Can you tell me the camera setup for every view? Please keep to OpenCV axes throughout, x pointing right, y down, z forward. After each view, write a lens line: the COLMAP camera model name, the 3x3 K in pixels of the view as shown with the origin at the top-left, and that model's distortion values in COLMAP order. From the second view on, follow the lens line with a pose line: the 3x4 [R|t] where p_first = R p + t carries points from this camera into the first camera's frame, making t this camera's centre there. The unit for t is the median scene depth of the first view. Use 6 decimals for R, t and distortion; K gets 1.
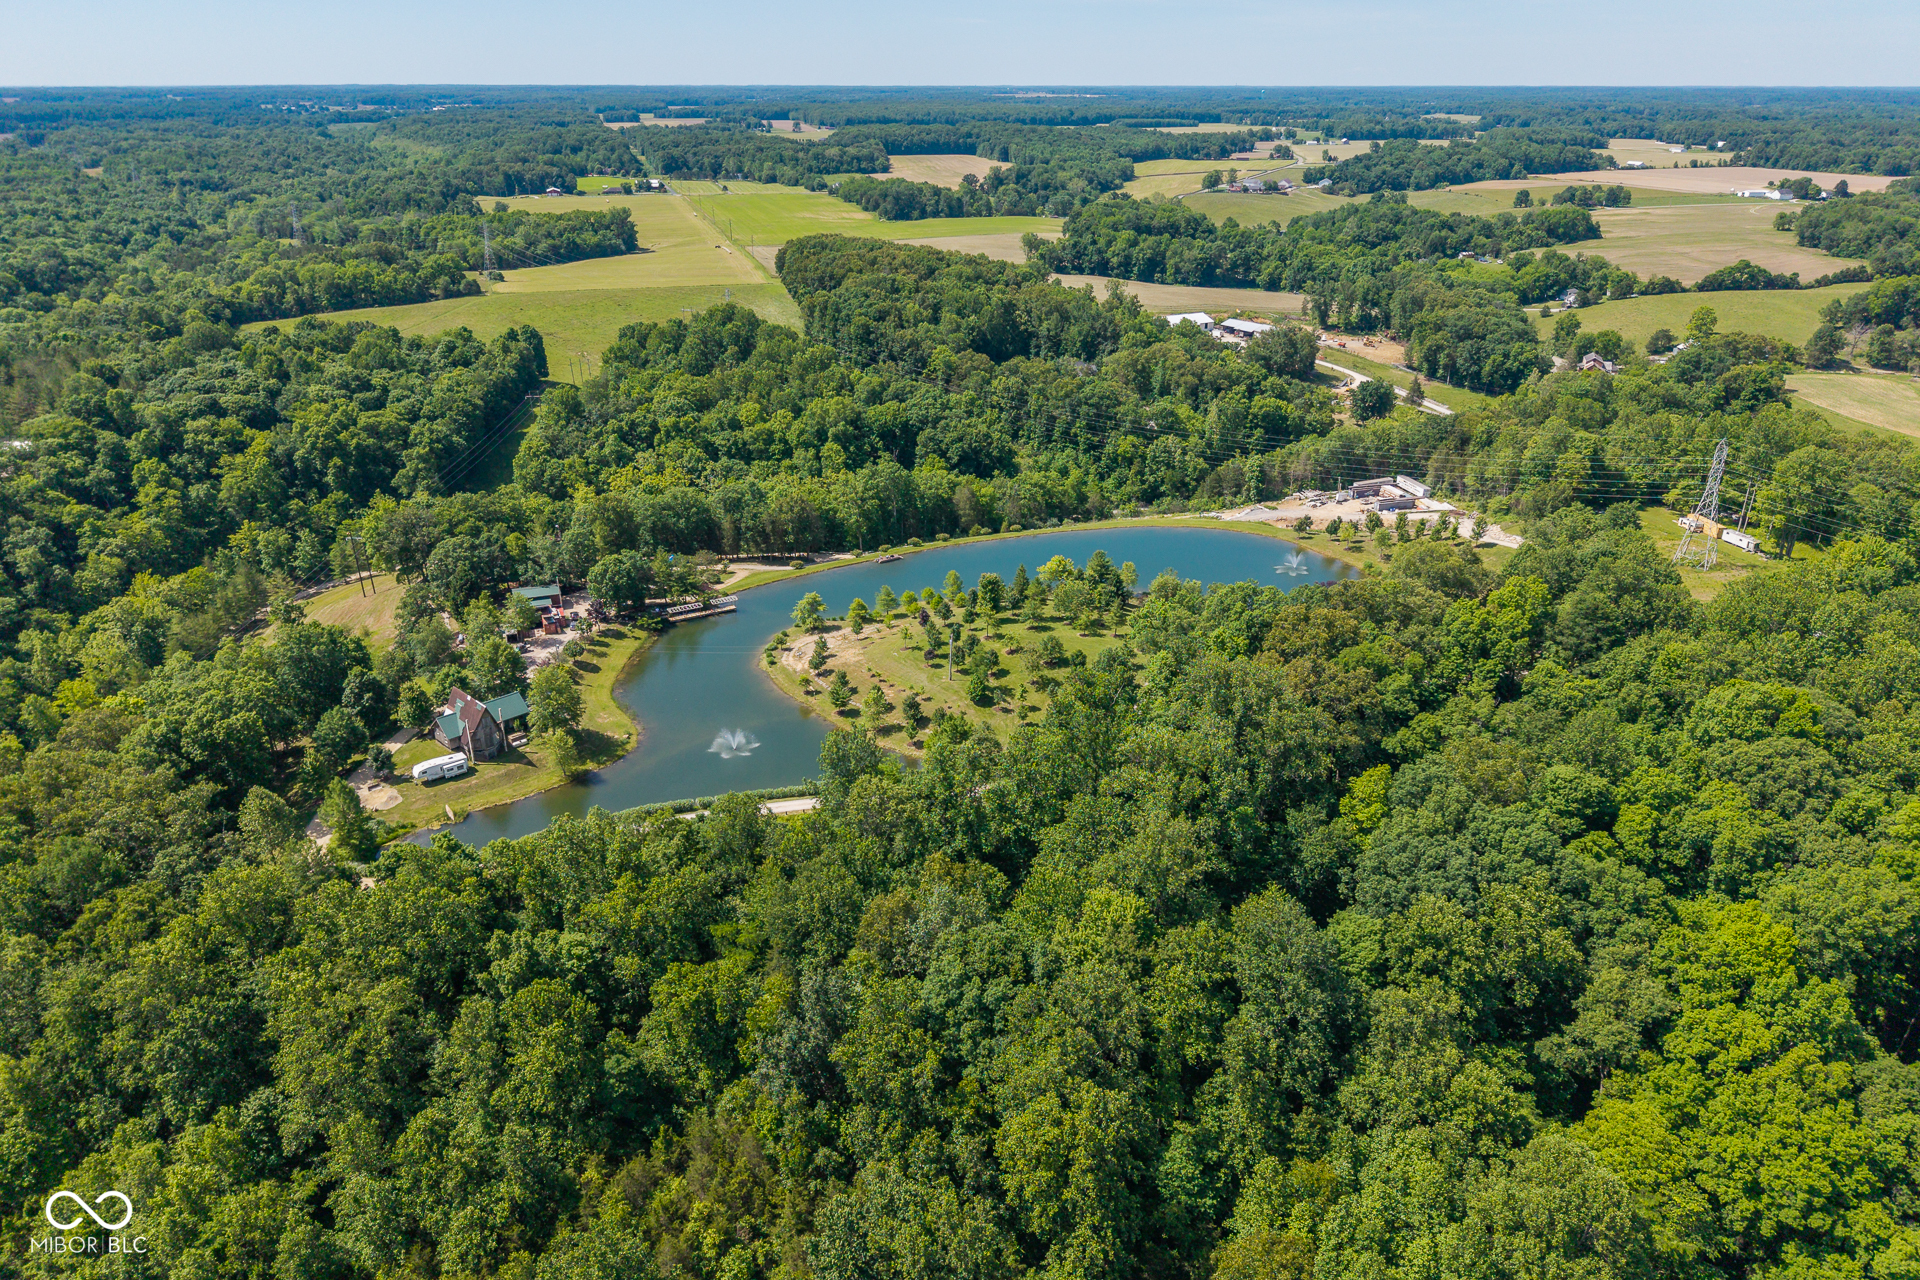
lens RADIAL K [[1309.4, 0, 959.2], [0, 1309.4, 642.4], [0, 0, 1]] dist [0.016899, -0.017368]
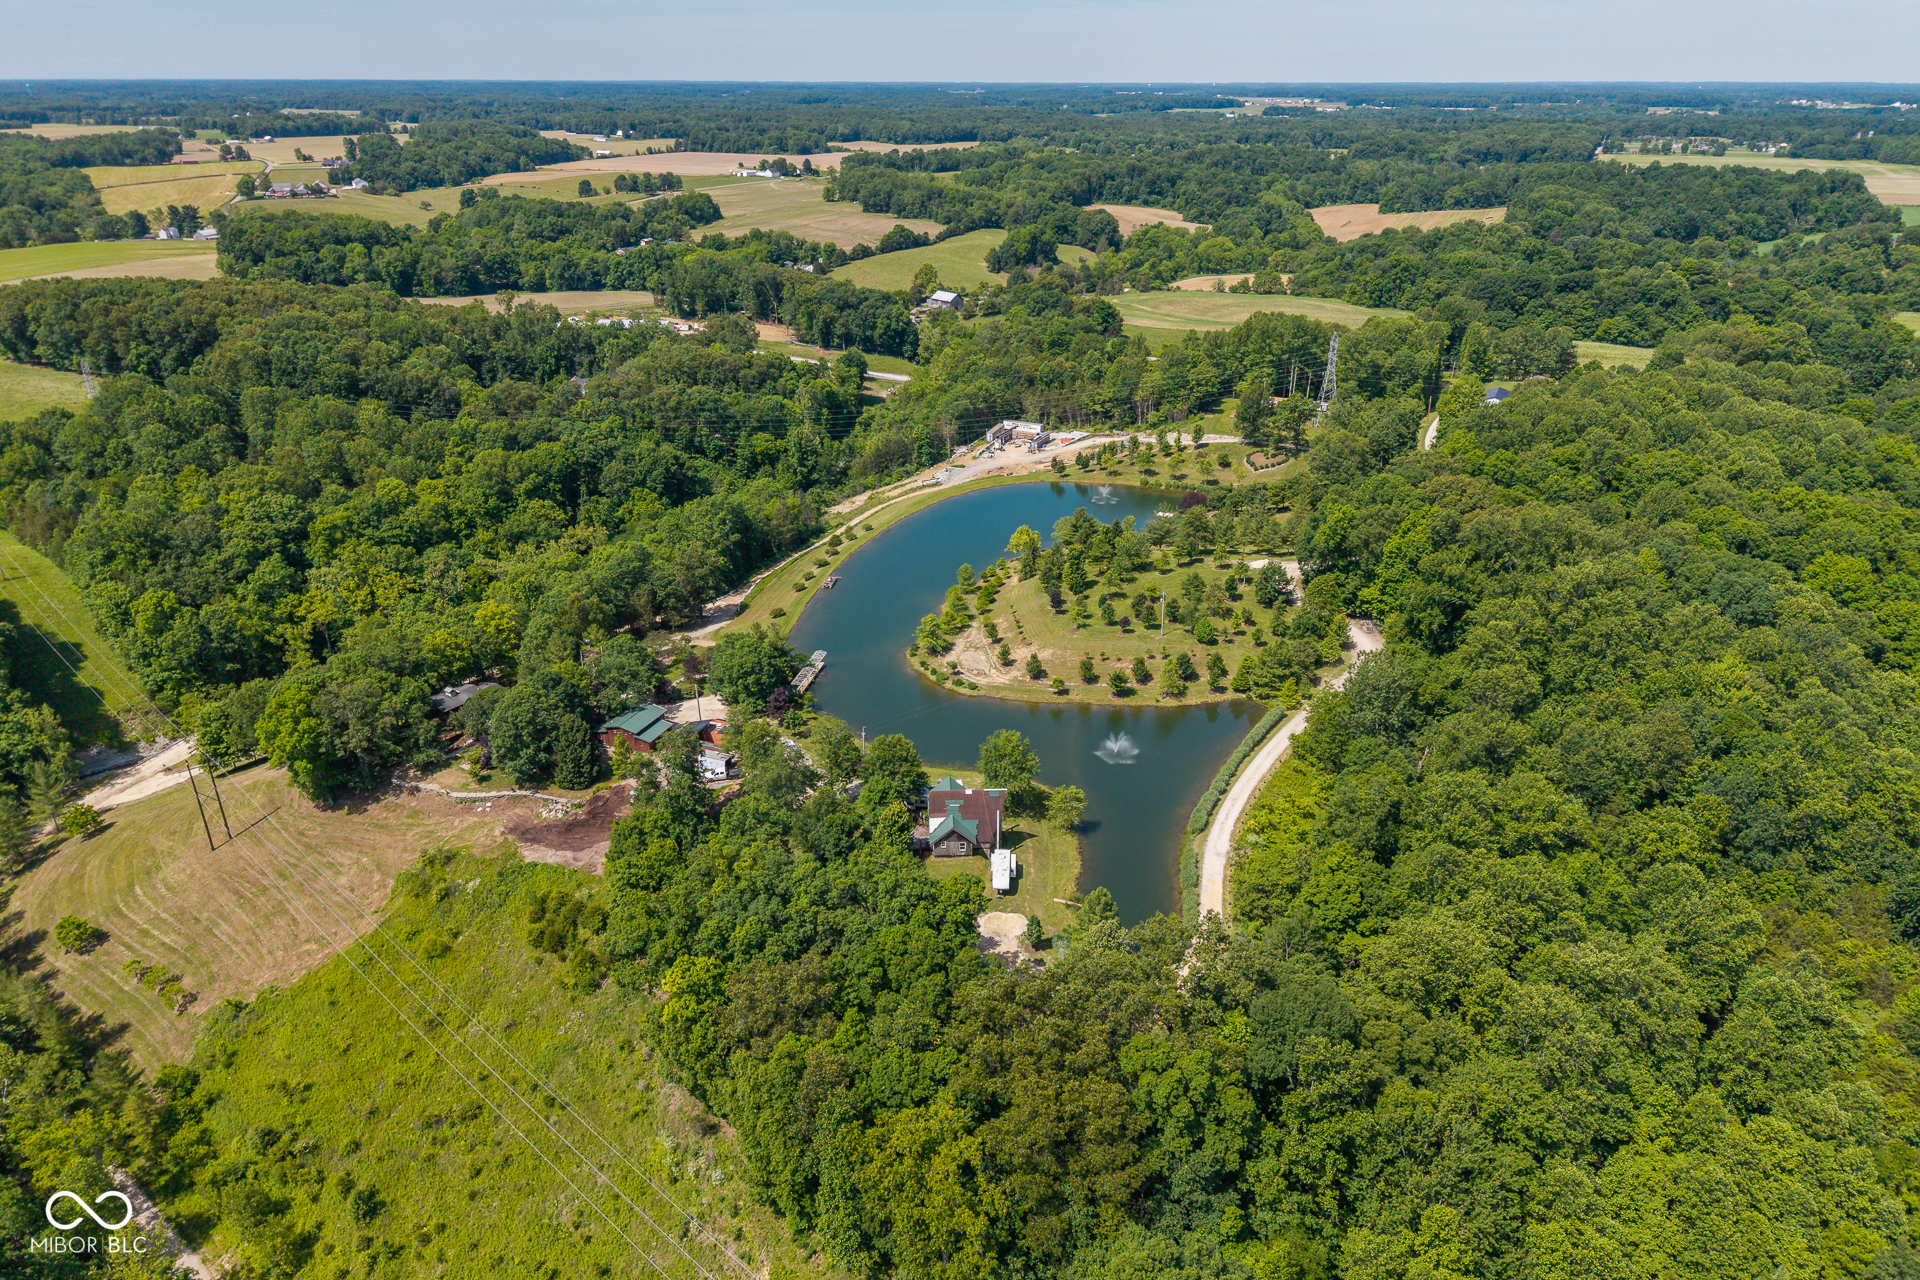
lens RADIAL K [[1309.4, 0, 971.4], [0, 1309.4, 641.4], [0, 0, 1]] dist [0.016899, -0.017368]
pose [[0.667472, -0.291462, 0.685223, -0.309586], [0.289011, 0.949477, 0.122339, -0.052458], [-0.686261, 0.116379, 0.717985, 0.121582]]
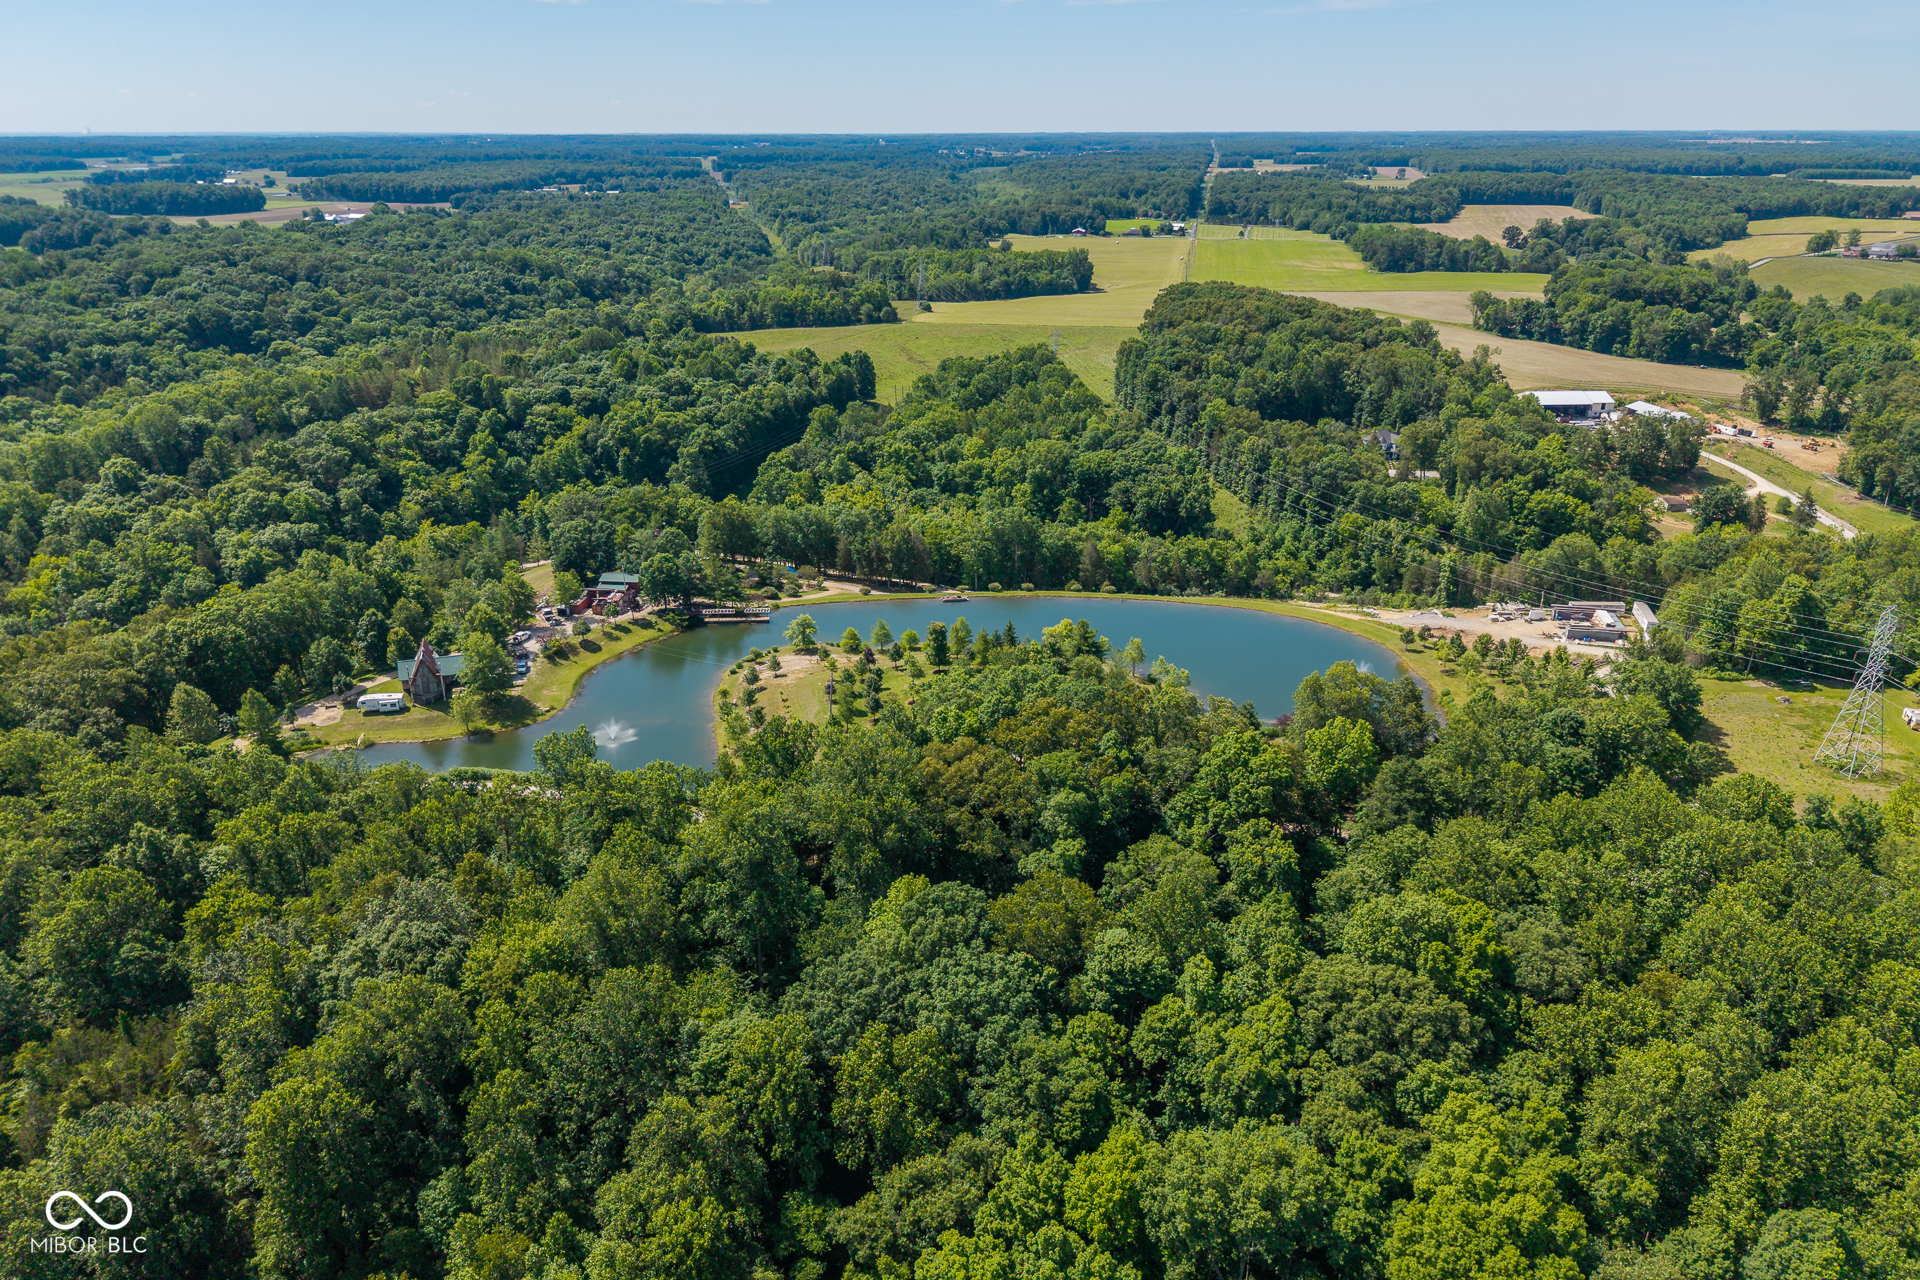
lens RADIAL K [[1309.4, 0, 949.8], [0, 1309.4, 640.1], [0, 0, 1]] dist [0.016899, -0.017368]
pose [[0.887363, 0.164915, -0.430570, 0.179400], [-0.178623, 0.983879, 0.008716, -0.019604], [0.425066, 0.069175, 0.902515, 0.047663]]
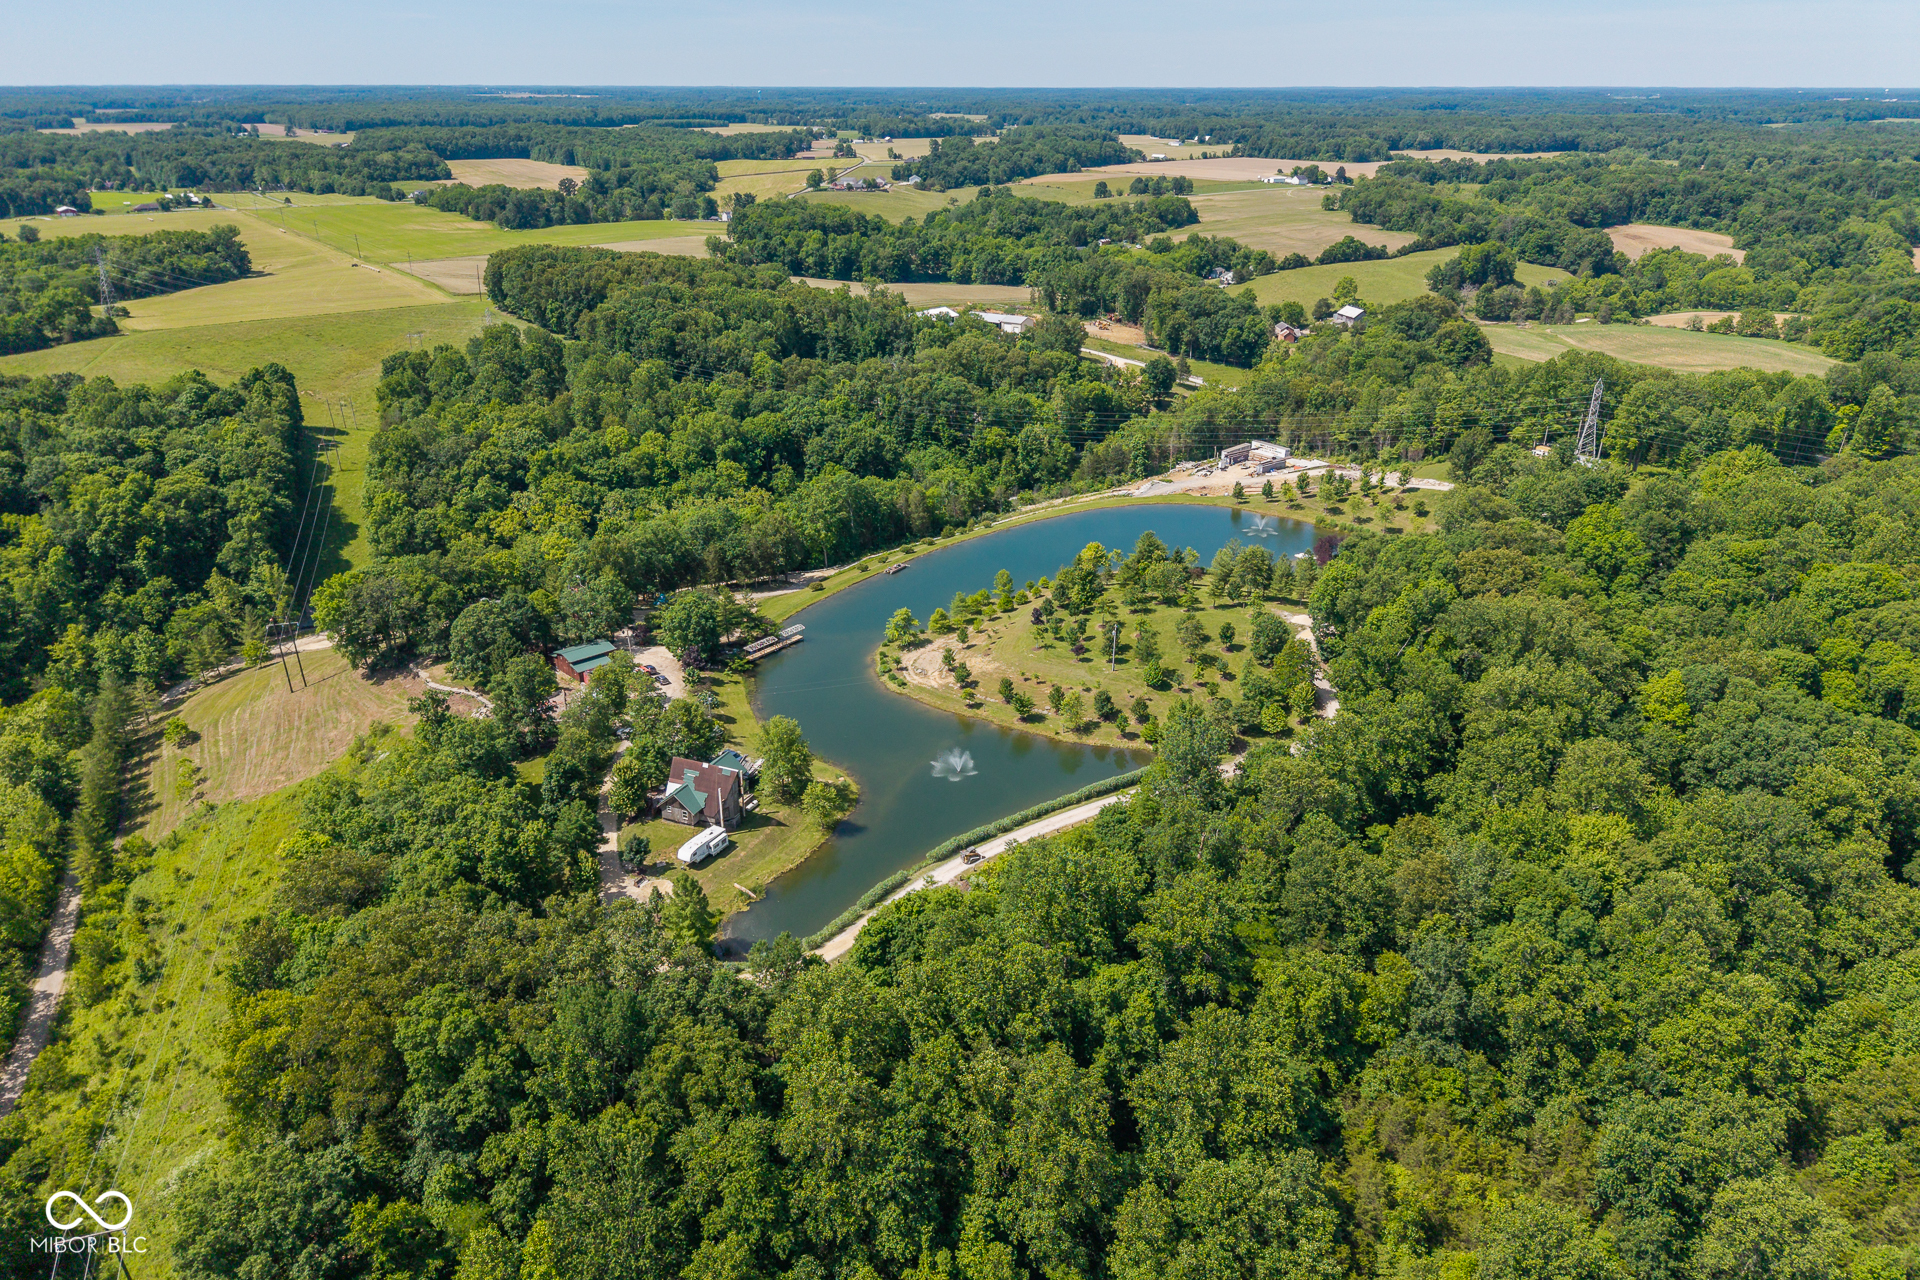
lens RADIAL K [[1309.4, 0, 966.7], [0, 1309.4, 640.5], [0, 0, 1]] dist [0.016899, -0.017368]
pose [[0.929534, -0.143476, 0.339677, -0.164998], [0.143959, 0.989294, 0.023920, -0.012691], [-0.339472, 0.026665, 0.940238, 0.030229]]
